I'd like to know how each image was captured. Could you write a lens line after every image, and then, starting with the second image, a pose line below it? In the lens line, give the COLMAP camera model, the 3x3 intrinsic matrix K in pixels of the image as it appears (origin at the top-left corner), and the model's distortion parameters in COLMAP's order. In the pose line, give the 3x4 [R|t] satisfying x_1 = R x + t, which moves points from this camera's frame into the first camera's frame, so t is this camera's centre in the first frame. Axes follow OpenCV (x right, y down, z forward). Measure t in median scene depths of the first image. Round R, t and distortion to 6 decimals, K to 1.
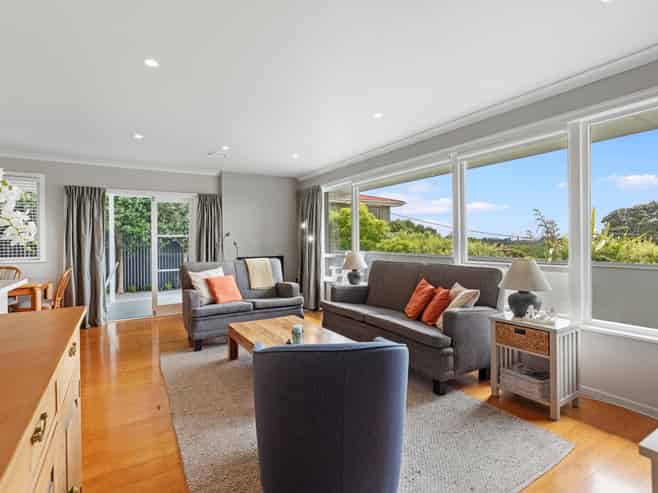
lens RADIAL K [[336.0, 0, 329.0], [0, 336.0, 246.5], [0, 0, 1]] dist [-0.000146, -0.000036]
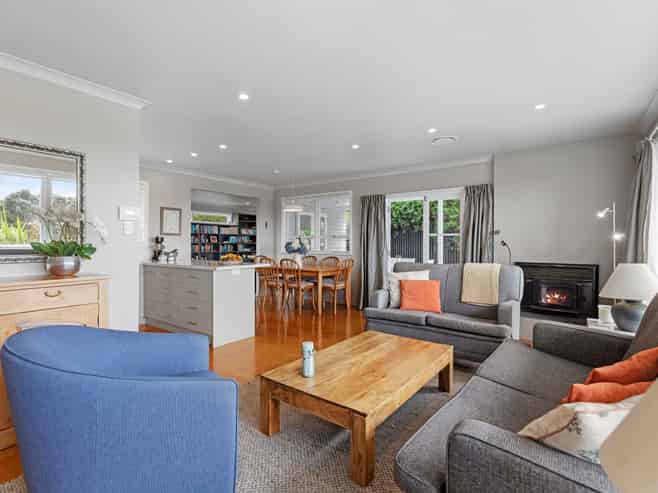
lens RADIAL K [[336.0, 0, 329.0], [0, 336.0, 246.5], [0, 0, 1]] dist [-0.000146, -0.000036]
pose [[0.362929, 0.017776, -0.931647, 0.351434], [-0.014624, 0.999804, 0.013379, -0.006017], [0.931702, 0.008768, 0.363118, 0.396868]]
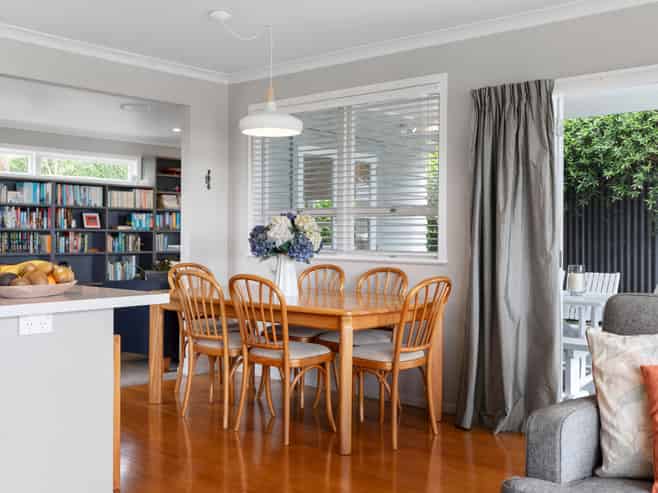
lens RADIAL K [[734.0, 0, 329.0], [0, 734.0, 246.5], [0, 0, 1]] dist [0.012451, 0.003838]
pose [[0.288729, 0.025369, -0.957075, 0.058525], [-0.019413, 0.999598, 0.020640, 0.002401], [0.957214, 0.012621, 0.289106, 0.523338]]
